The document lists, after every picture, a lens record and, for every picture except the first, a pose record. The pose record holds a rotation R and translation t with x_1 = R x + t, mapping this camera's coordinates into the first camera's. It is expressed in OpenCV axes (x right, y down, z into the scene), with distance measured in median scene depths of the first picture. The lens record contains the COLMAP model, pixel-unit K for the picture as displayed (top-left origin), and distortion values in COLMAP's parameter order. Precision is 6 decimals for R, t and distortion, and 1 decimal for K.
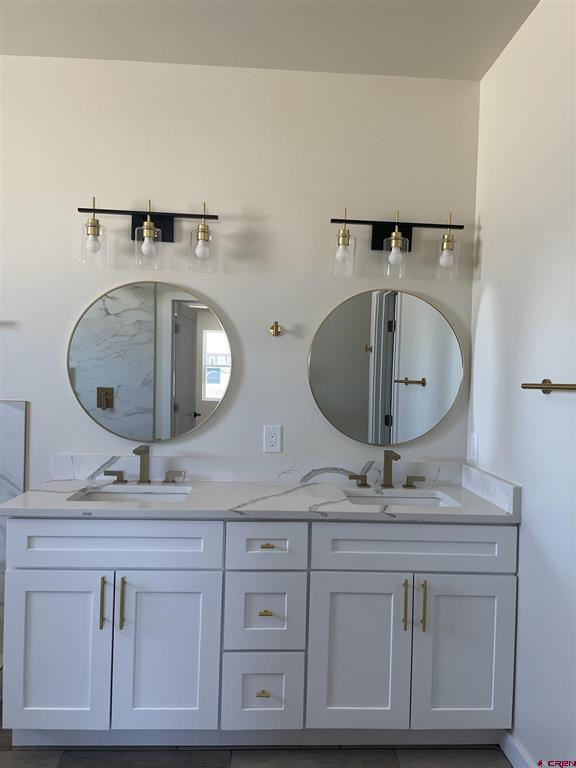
lens RADIAL K [[582.8, 0, 285.3], [0, 582.8, 384.7], [0, 0, 1]] dist [0.073114, -0.091433]
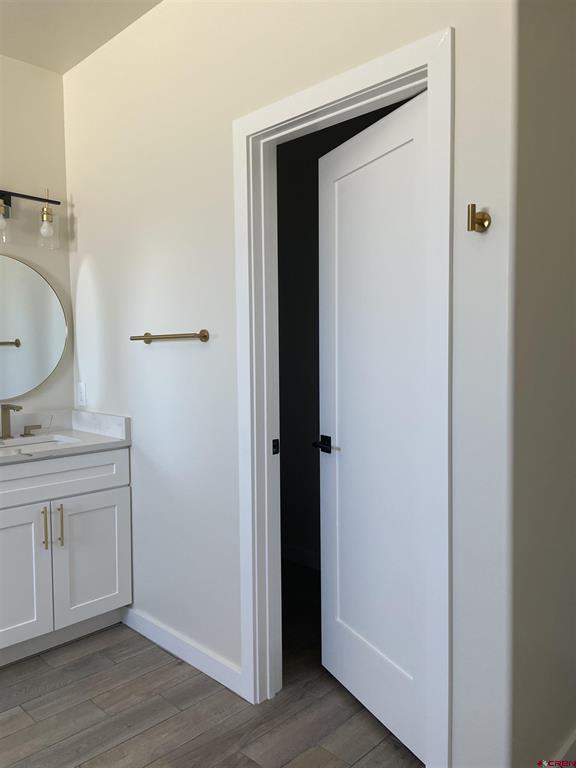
lens RADIAL K [[582.8, 0, 285.5], [0, 582.8, 383.2], [0, 0, 1]] dist [0.073114, -0.091433]
pose [[0.732015, -0.073112, 0.677355, -0.179507], [0.039359, 0.997103, 0.065090, 0.023386], [-0.680151, -0.020987, 0.732771, -0.145197]]
